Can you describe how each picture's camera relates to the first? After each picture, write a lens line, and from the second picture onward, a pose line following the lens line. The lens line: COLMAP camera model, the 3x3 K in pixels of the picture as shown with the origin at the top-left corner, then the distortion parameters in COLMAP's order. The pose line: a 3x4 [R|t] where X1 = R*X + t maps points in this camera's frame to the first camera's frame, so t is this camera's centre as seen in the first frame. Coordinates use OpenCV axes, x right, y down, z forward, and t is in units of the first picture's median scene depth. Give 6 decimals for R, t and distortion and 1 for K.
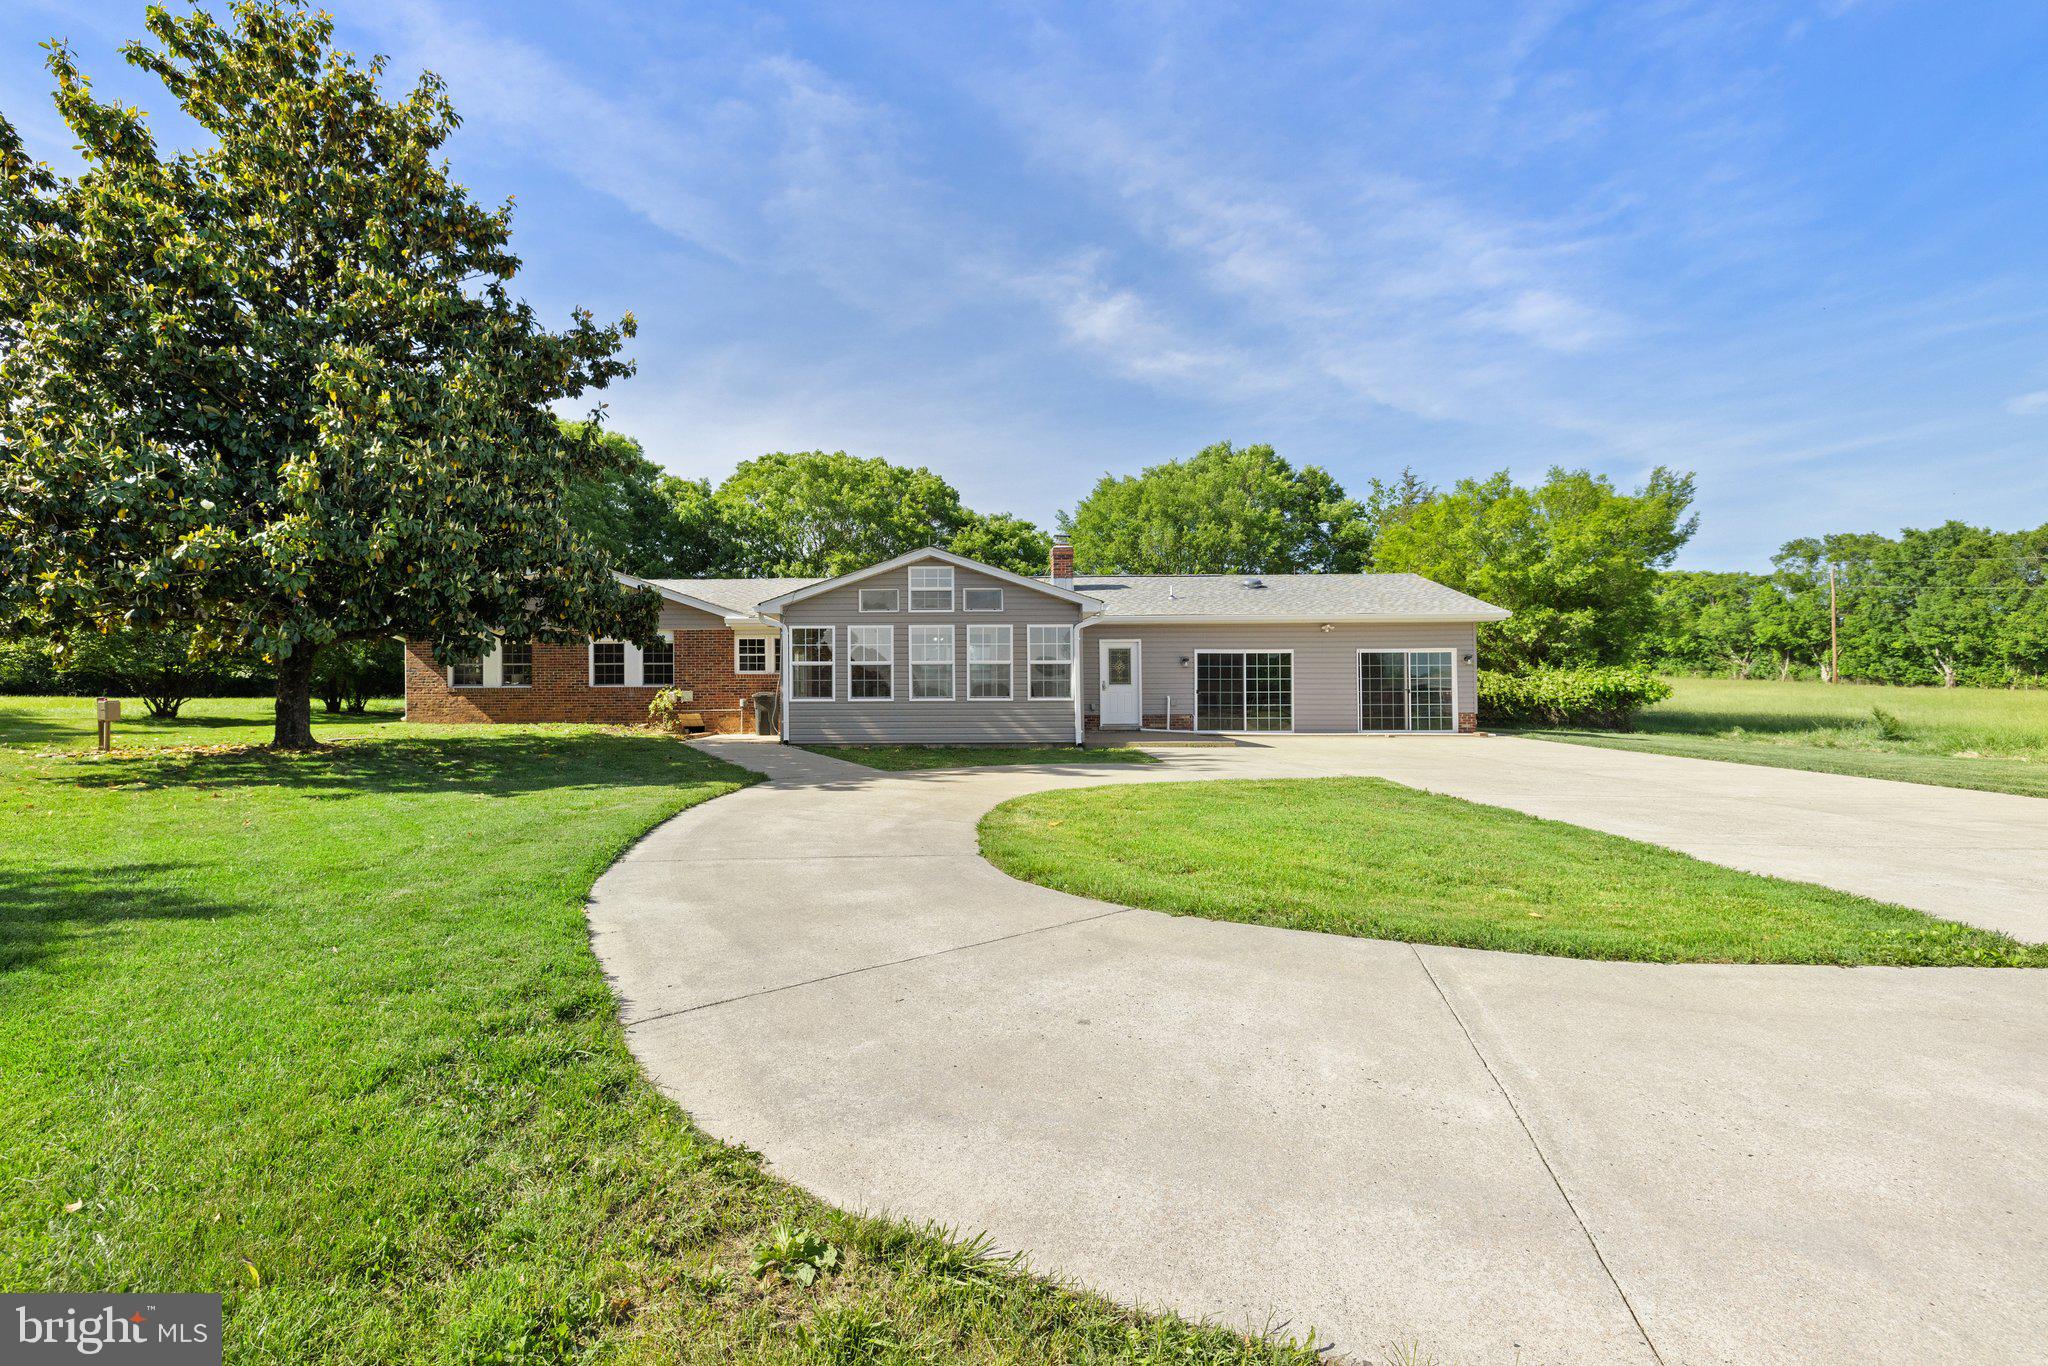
lens RADIAL K [[948.4, 0, 1019.0], [0, 948.4, 678.7], [0, 0, 1]] dist [0.003064, 0.000142]
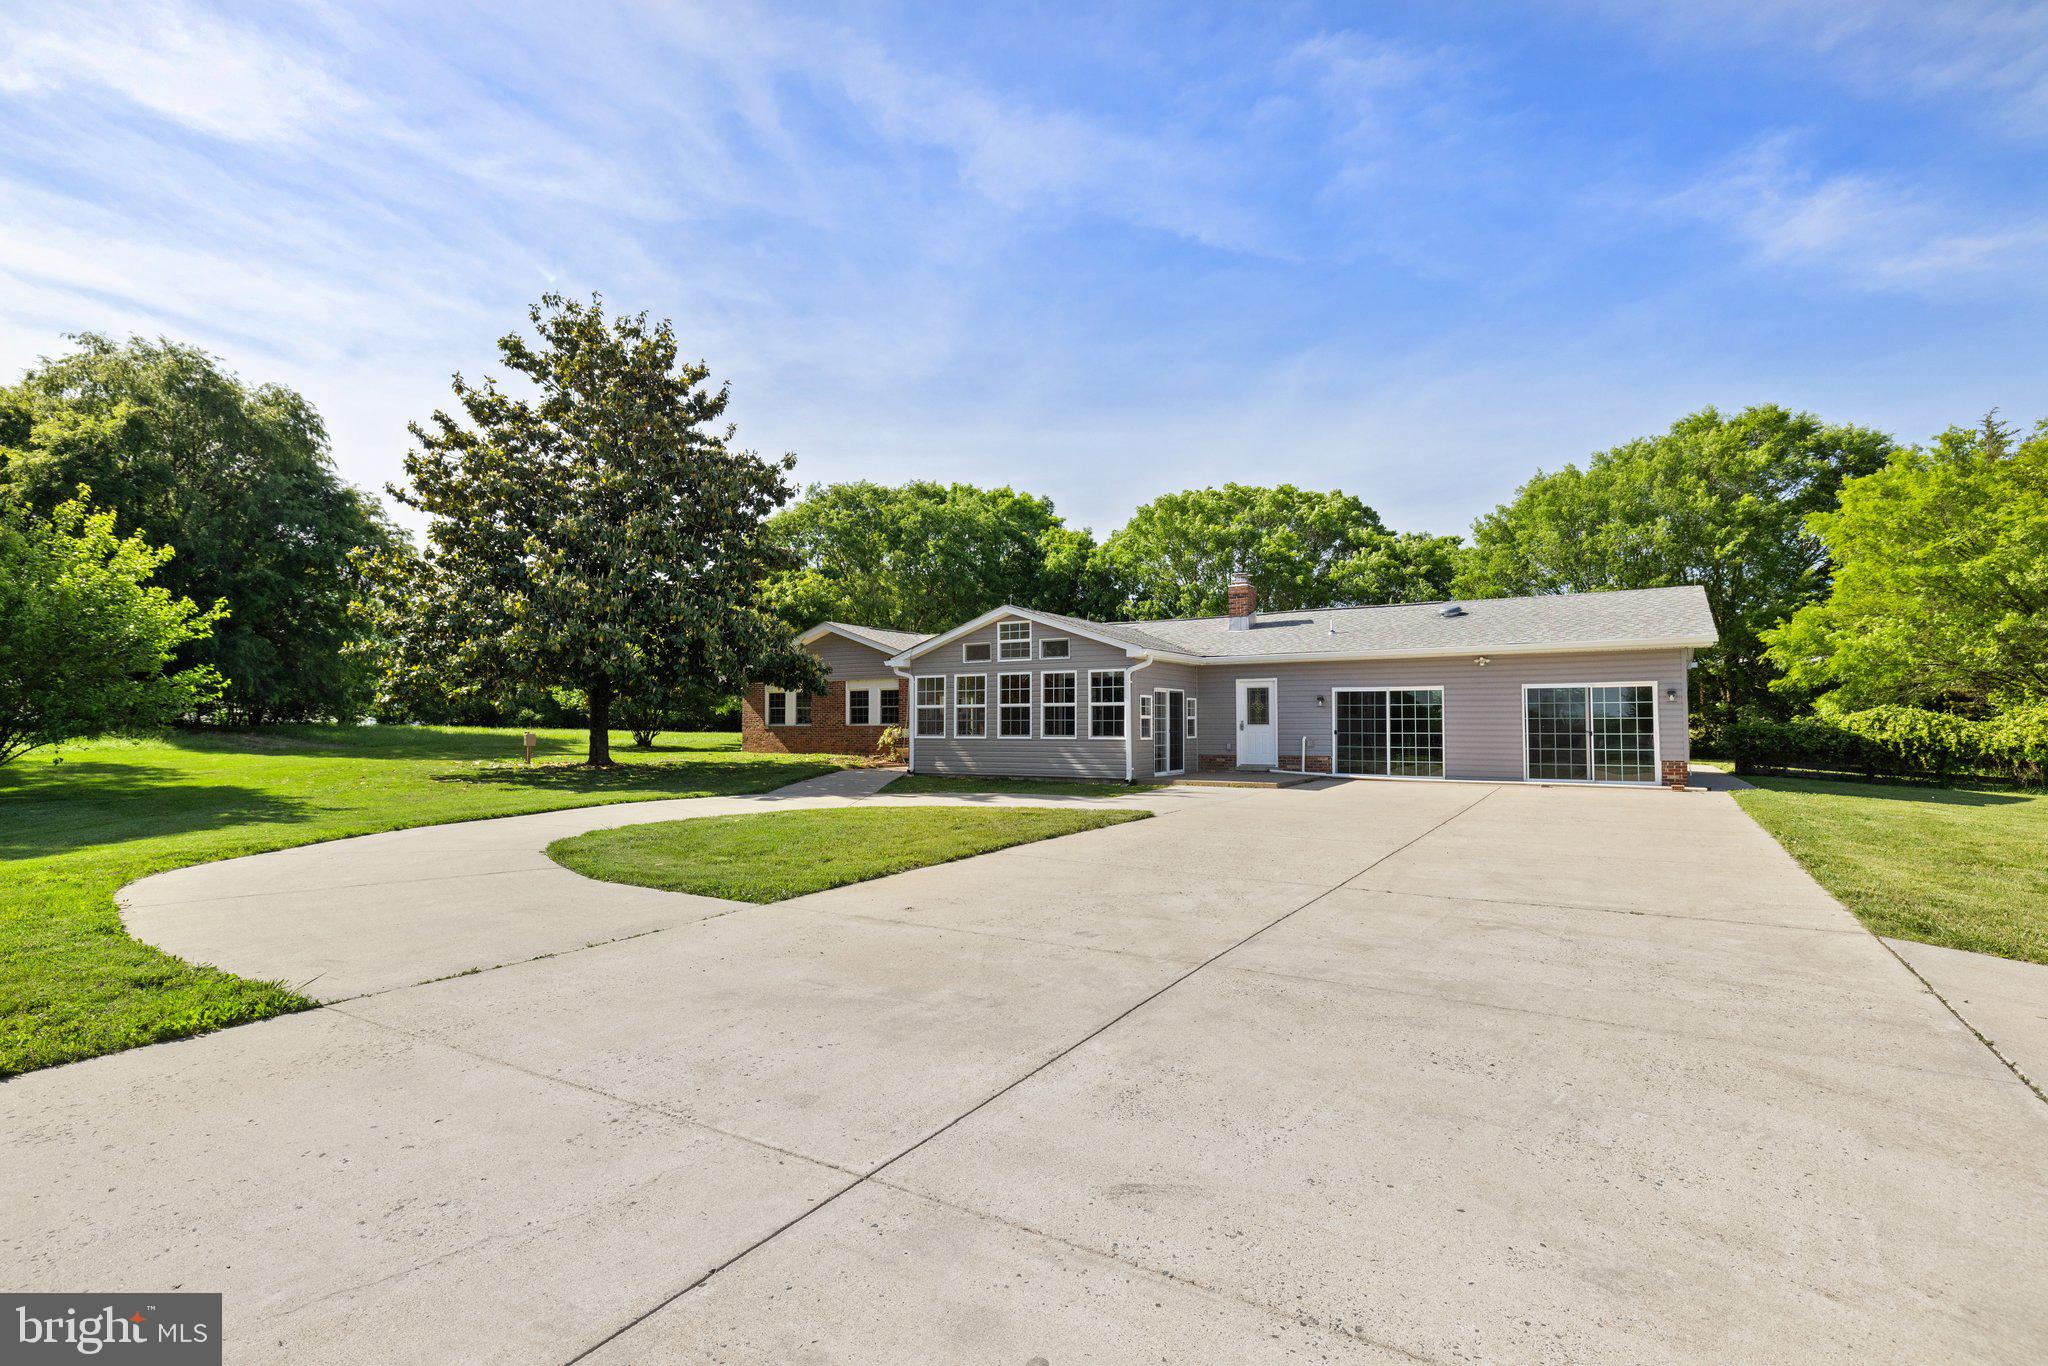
lens RADIAL K [[1059.1, 0, 1024.8], [0, 1059.1, 688.2], [0, 0, 1]] dist [0.004317, -0.001374]
pose [[0.849667, -0.015397, -0.527094, 0.477918], [0.001845, 0.999654, -0.026228, -0.003036], [0.527316, 0.021313, 0.849402, -0.057060]]
